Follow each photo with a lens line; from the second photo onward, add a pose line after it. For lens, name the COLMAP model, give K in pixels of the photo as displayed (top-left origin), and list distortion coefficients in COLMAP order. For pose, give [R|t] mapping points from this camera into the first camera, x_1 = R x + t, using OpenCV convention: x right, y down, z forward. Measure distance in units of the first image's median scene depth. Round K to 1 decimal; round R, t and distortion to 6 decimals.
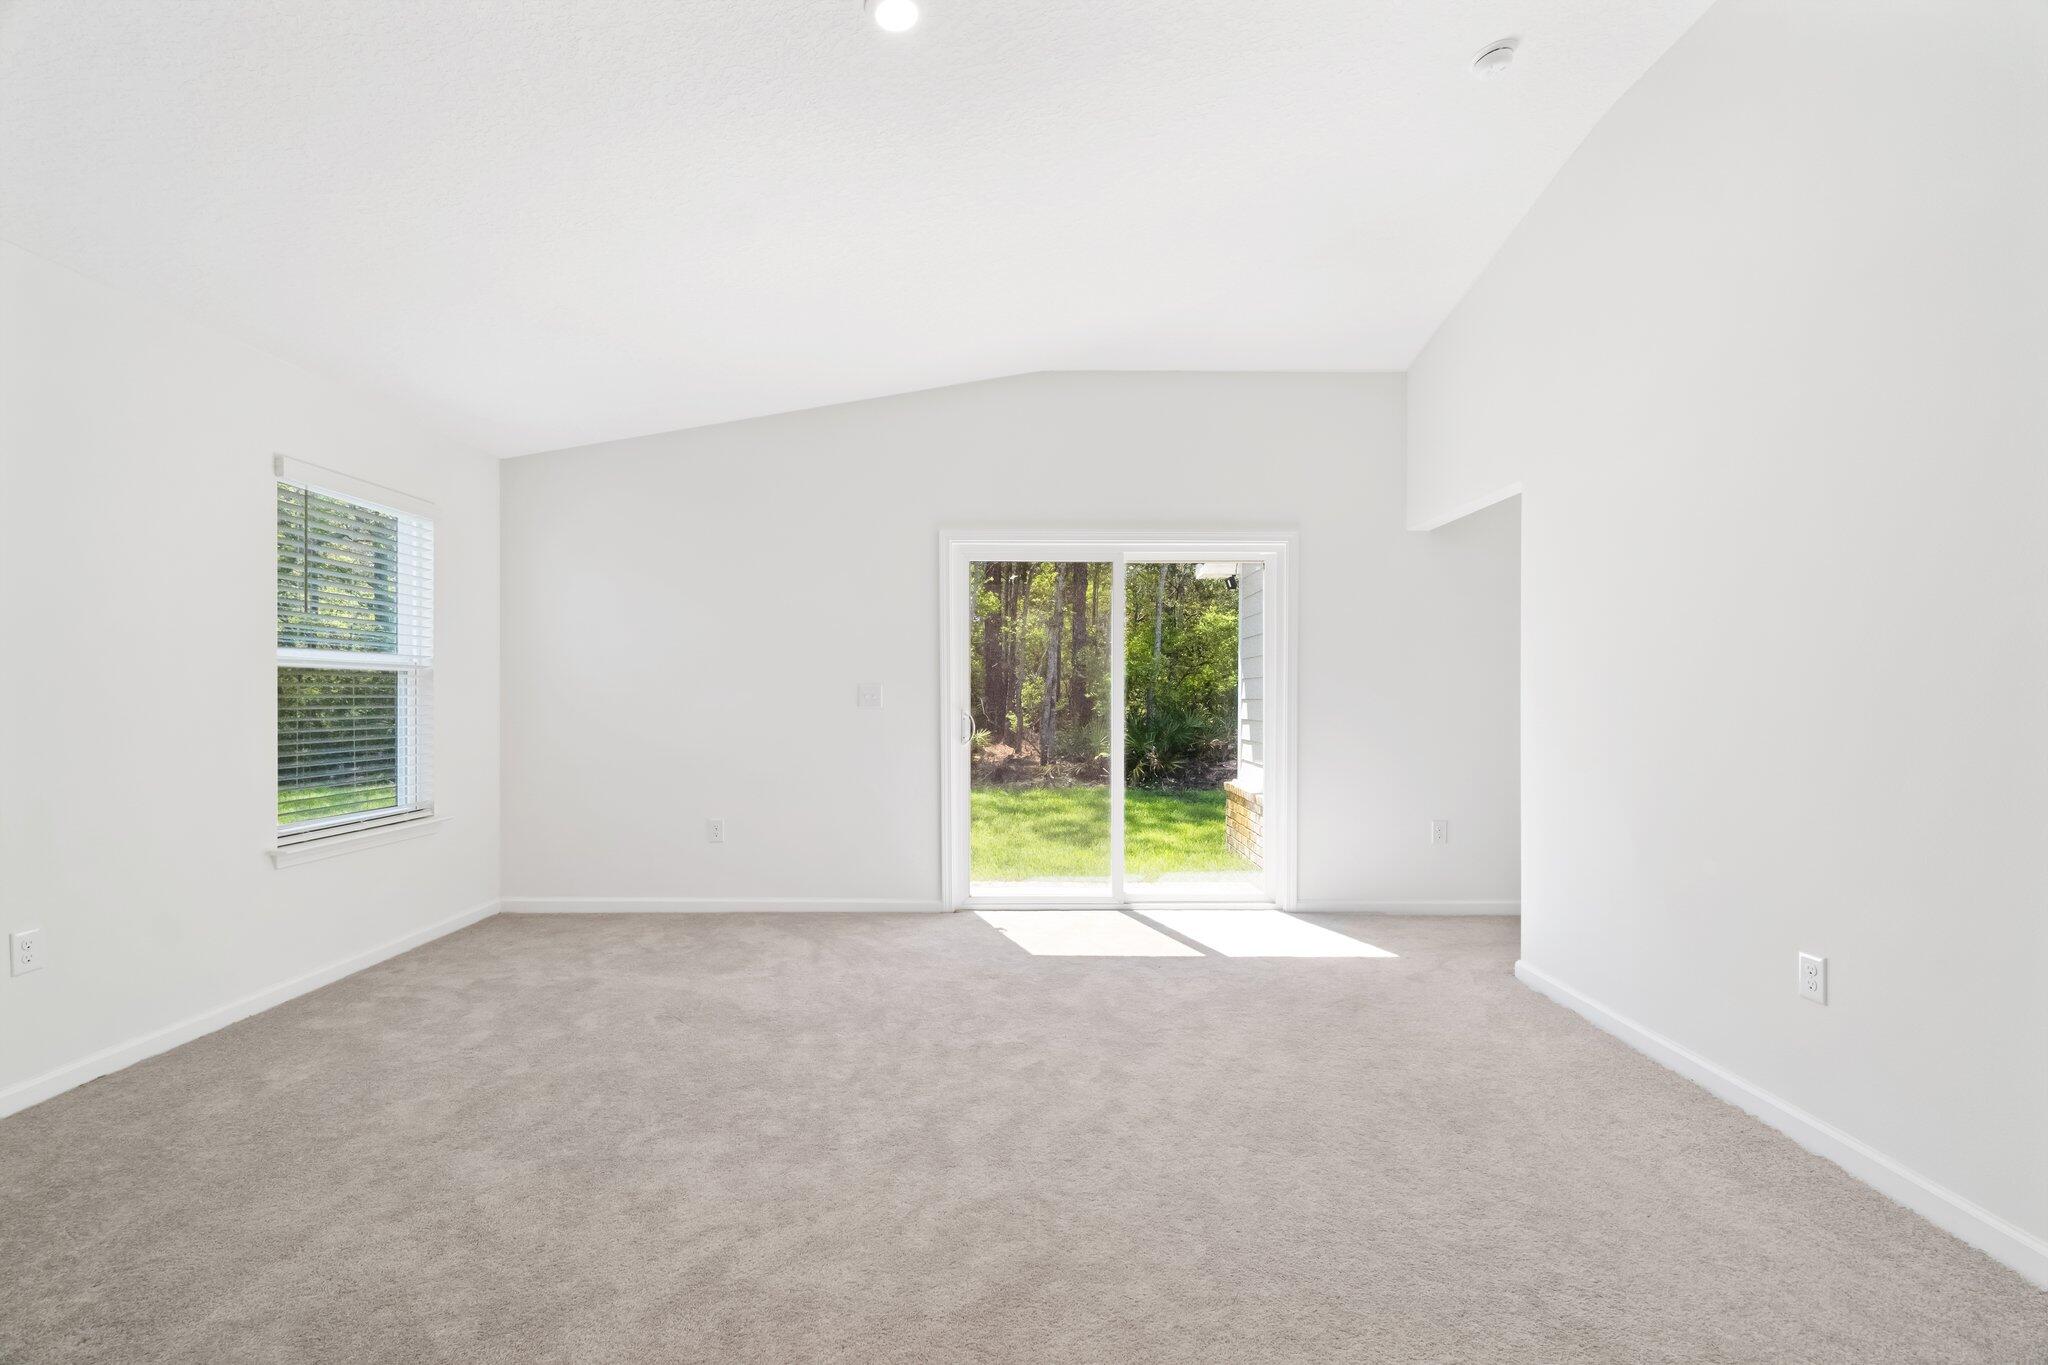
lens RADIAL K [[904.4, 0, 1038.9], [0, 904.4, 691.6], [0, 0, 1]] dist [-0.001070, -0.000070]
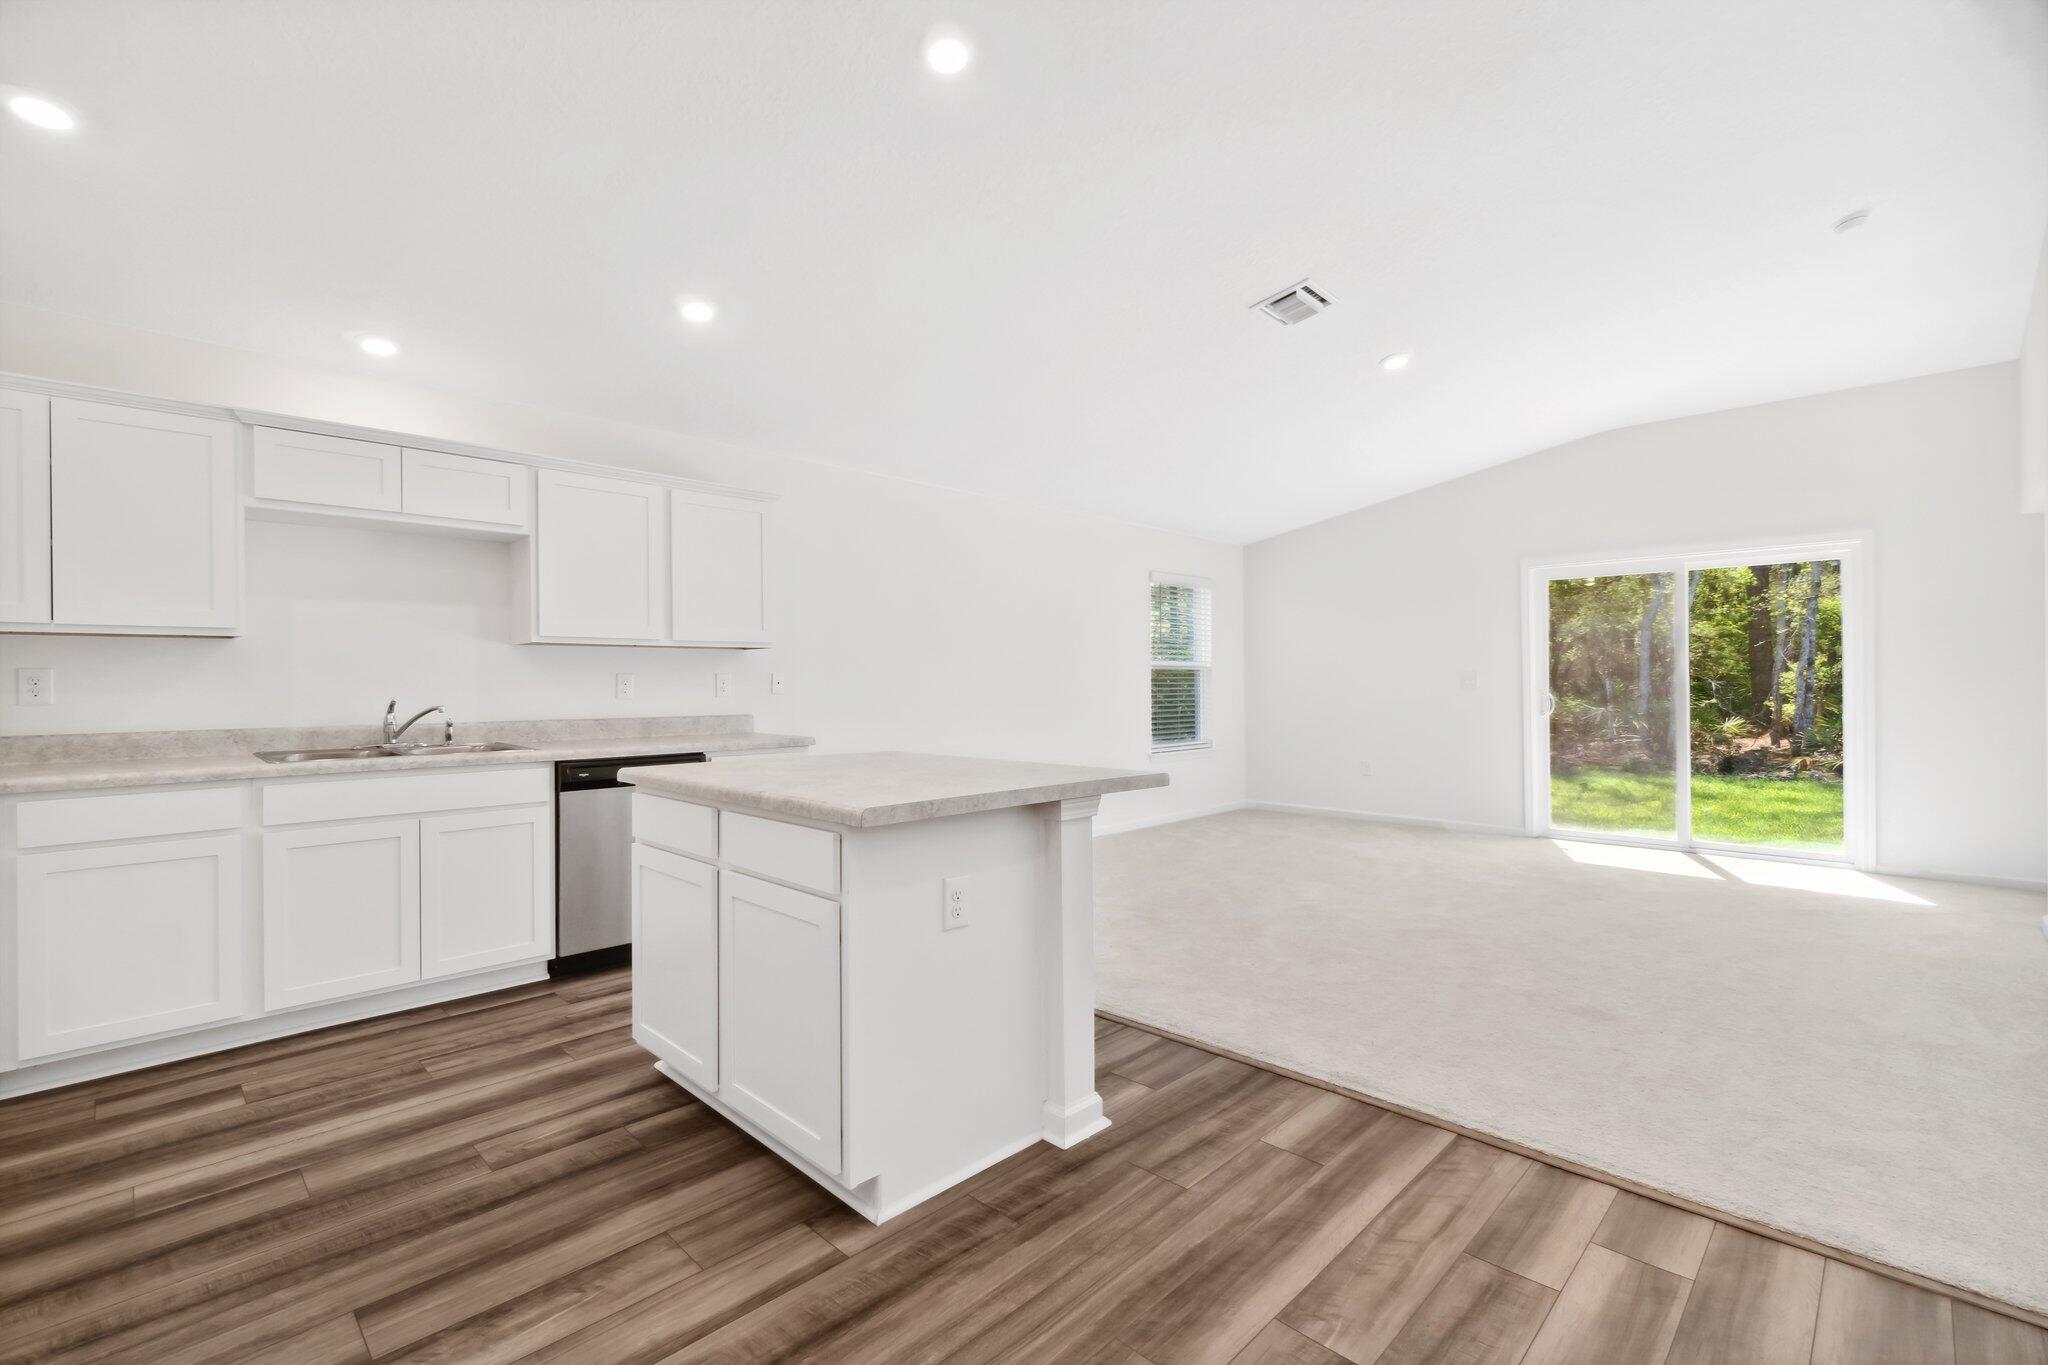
lens RADIAL K [[904.4, 0, 1029.9], [0, 904.4, 682.8], [0, 0, 1]] dist [-0.001070, -0.000070]
pose [[0.708587, -0.007892, -0.705579, 0.338538], [0.011043, 0.999939, -0.000094, -0.000662], [0.705537, -0.007724, 0.708631, -0.523572]]
